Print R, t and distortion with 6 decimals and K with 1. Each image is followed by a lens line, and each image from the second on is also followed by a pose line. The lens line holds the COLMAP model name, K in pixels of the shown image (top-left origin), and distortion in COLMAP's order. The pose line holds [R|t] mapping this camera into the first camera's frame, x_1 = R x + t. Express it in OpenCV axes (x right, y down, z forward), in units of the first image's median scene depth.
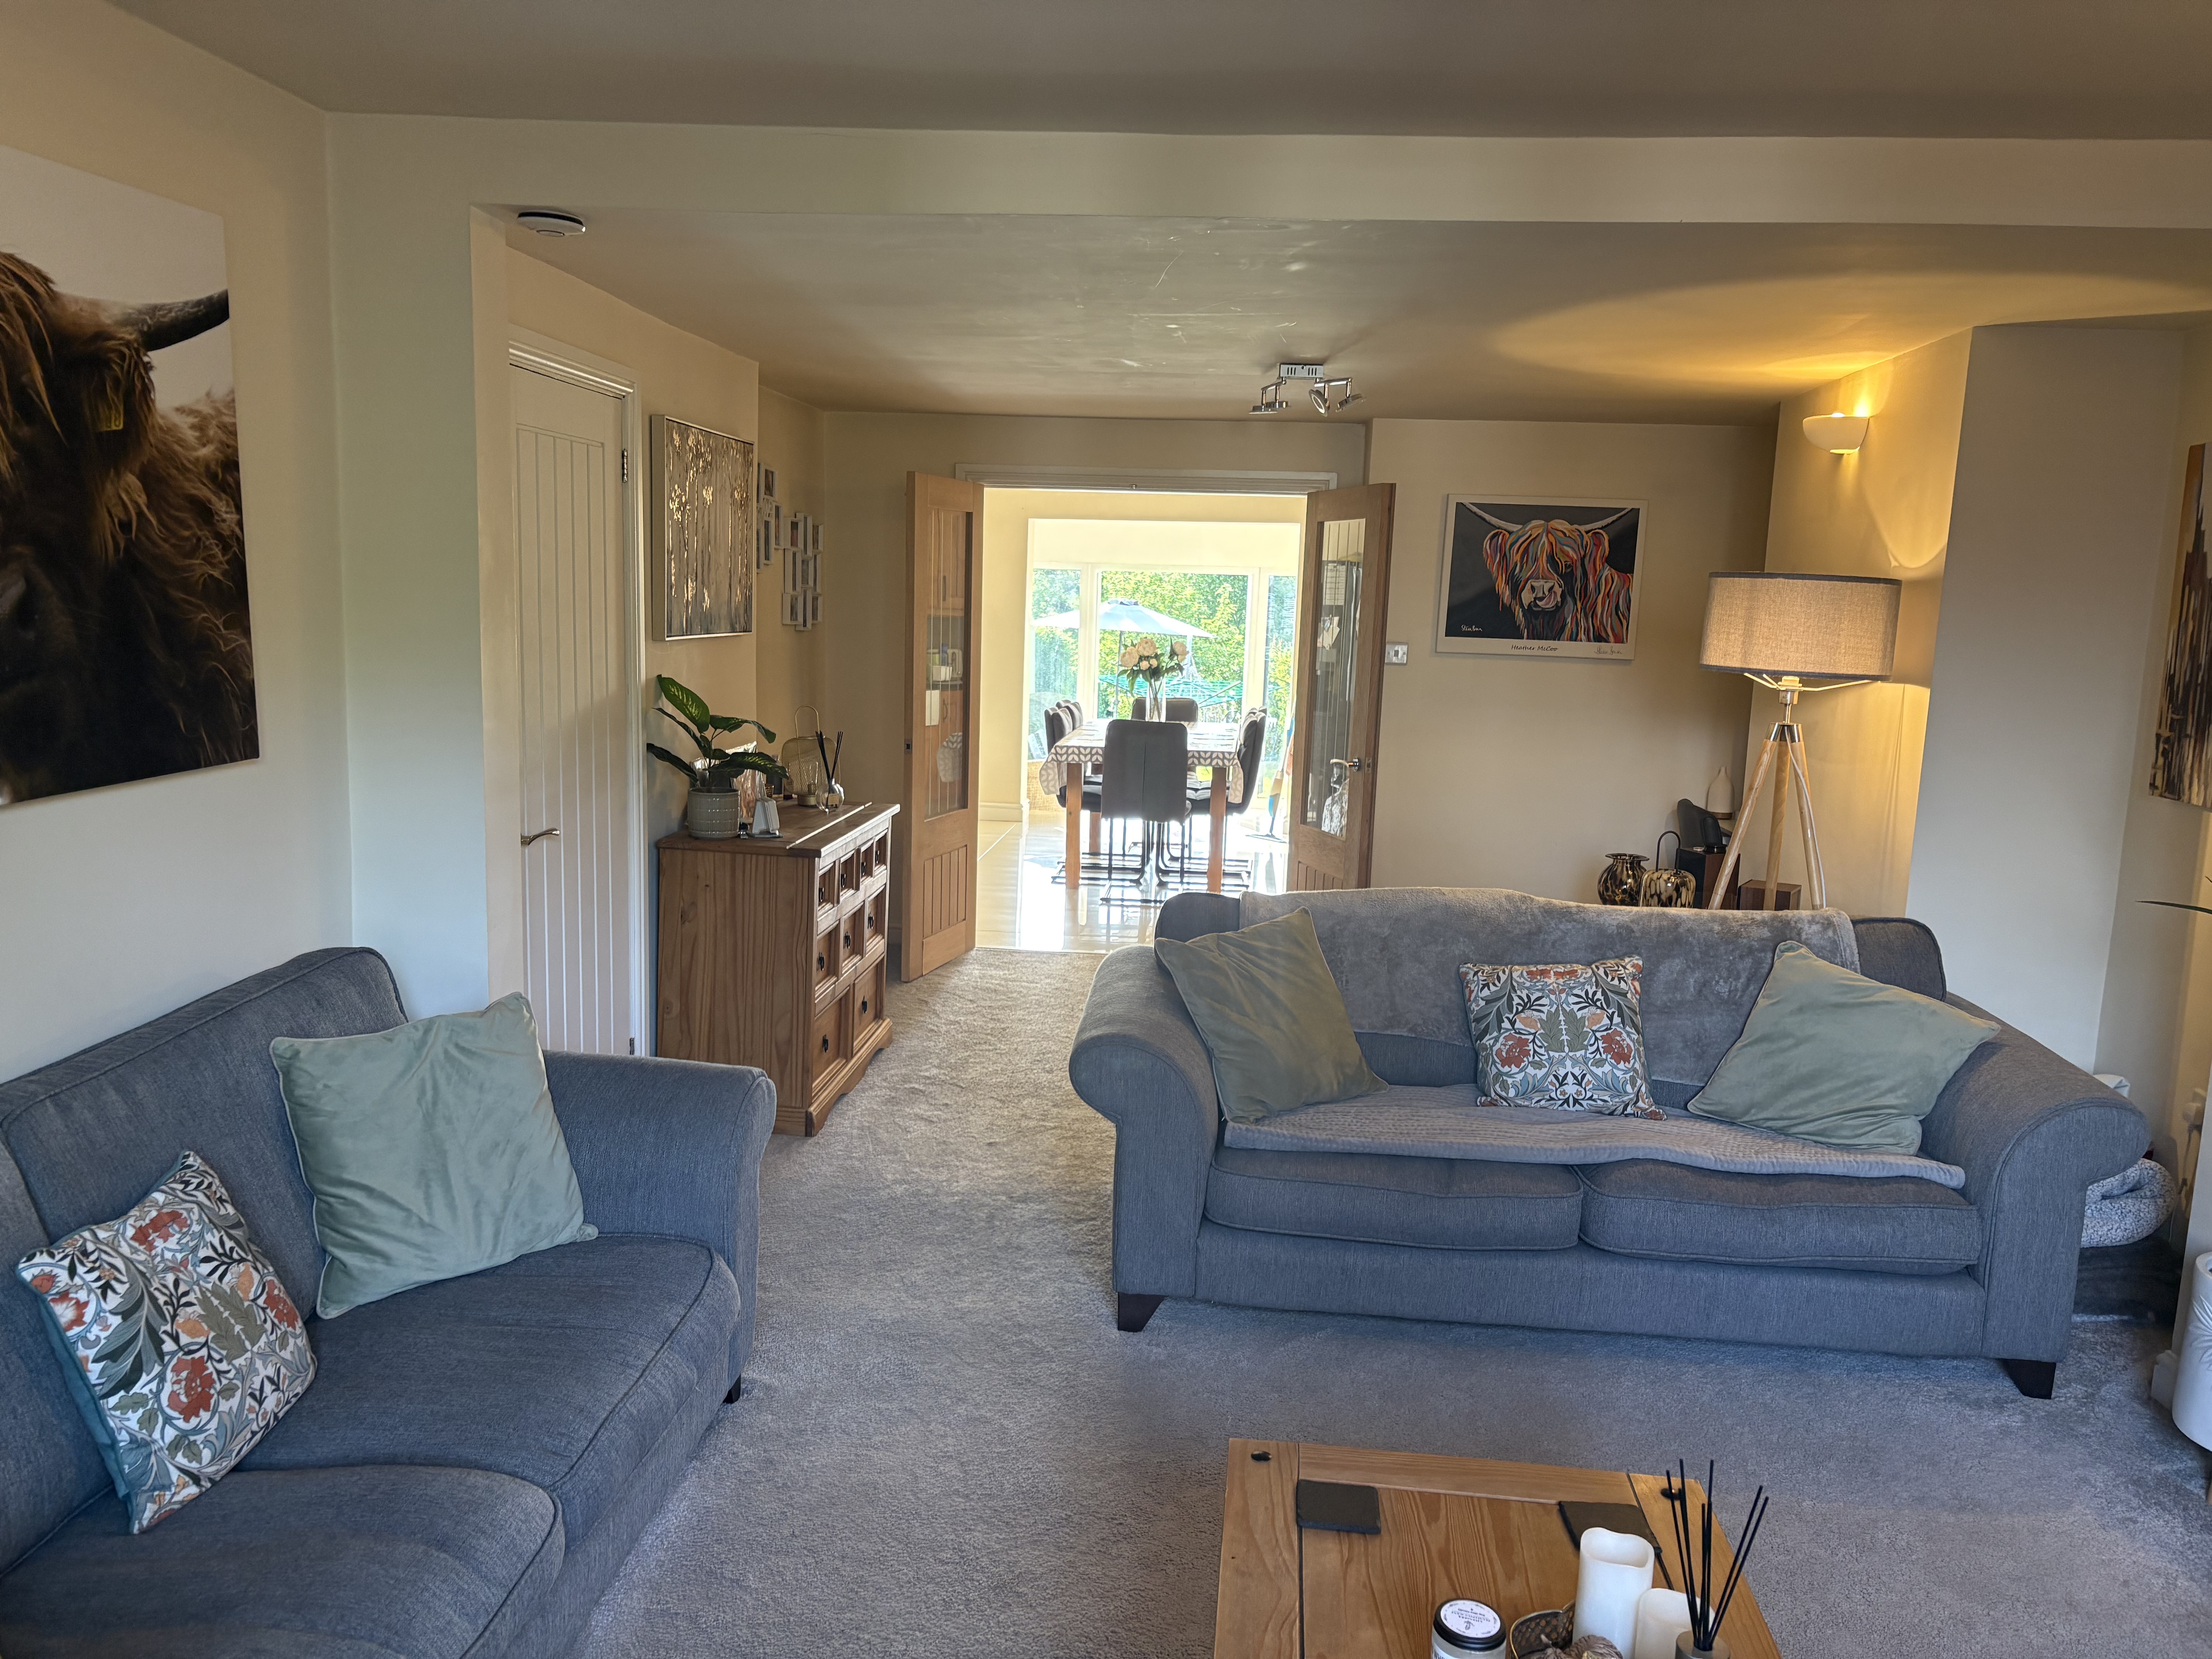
lens RADIAL K [[1672.7, 0, 1097.9], [0, 1672.7, 838.7], [0, 0, 1]] dist [0.070827, -0.084264]
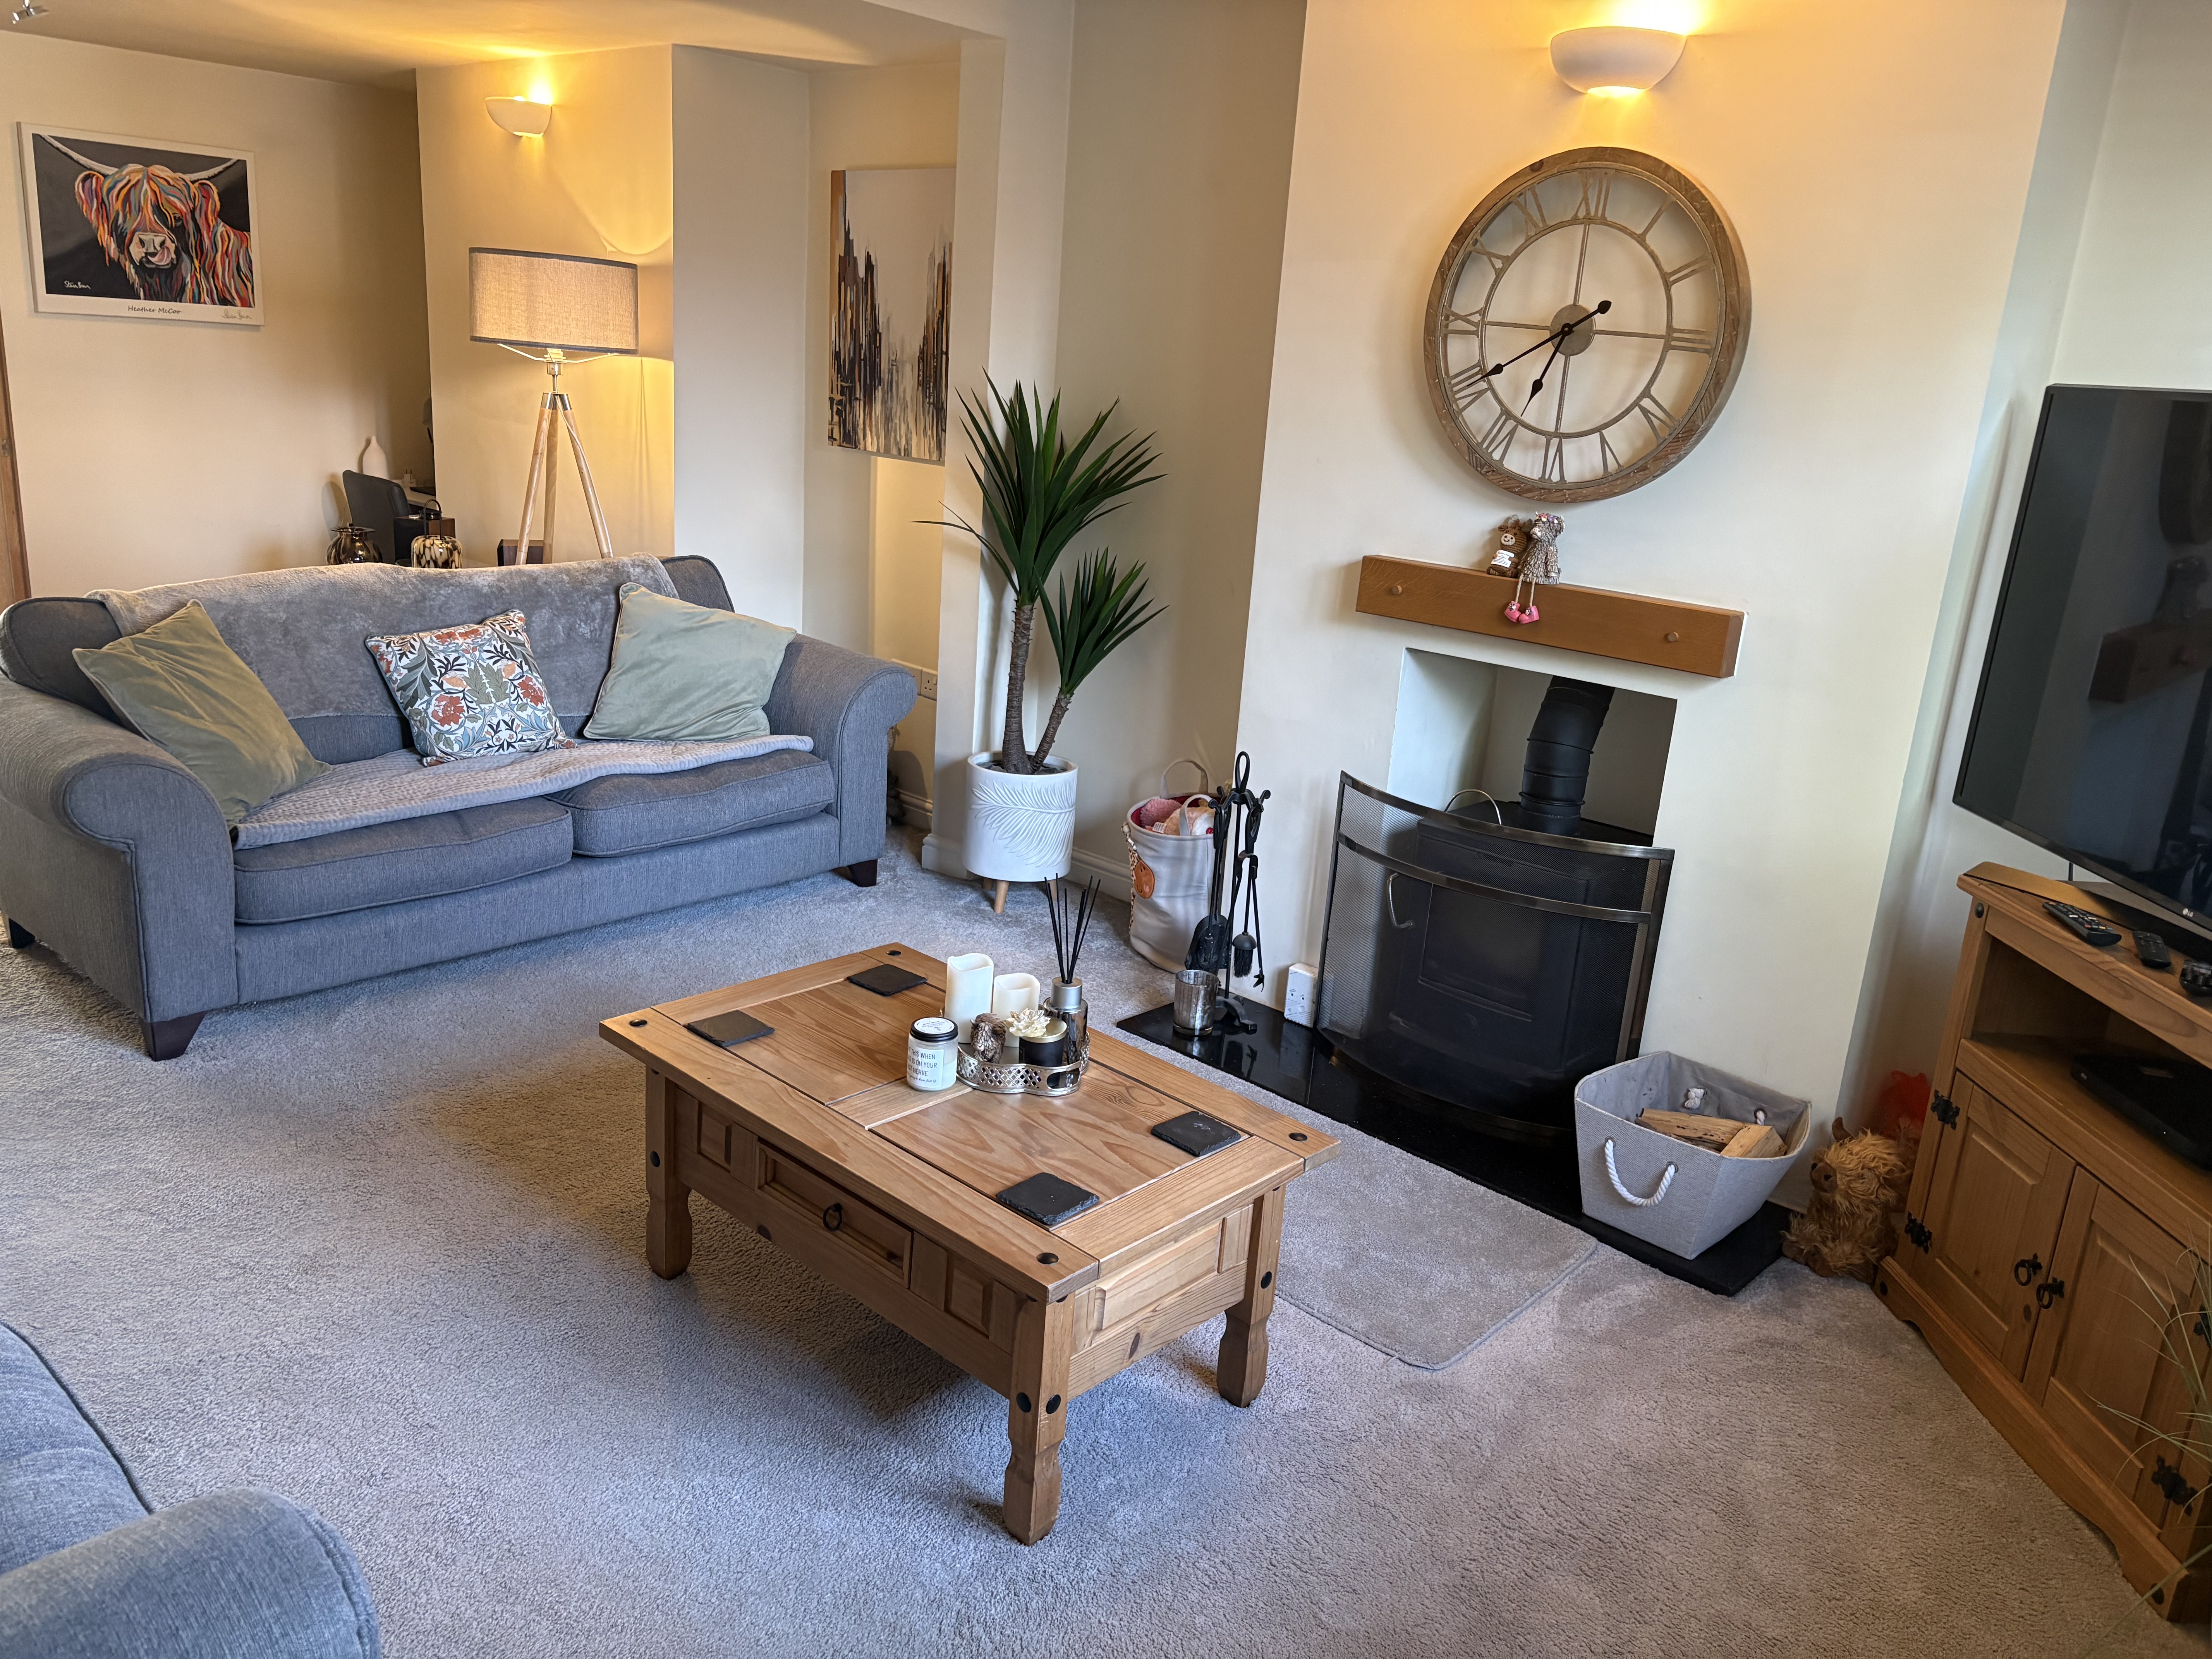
lens RADIAL K [[1672.7, 0, 1097.9], [0, 1672.7, 838.7], [0, 0, 1]] dist [0.070827, -0.084264]
pose [[0.602929, -0.219397, 0.767034, -0.348886], [0.070093, 0.972293, 0.223011, -0.005428], [-0.794710, -0.080696, 0.601601, 0.013952]]
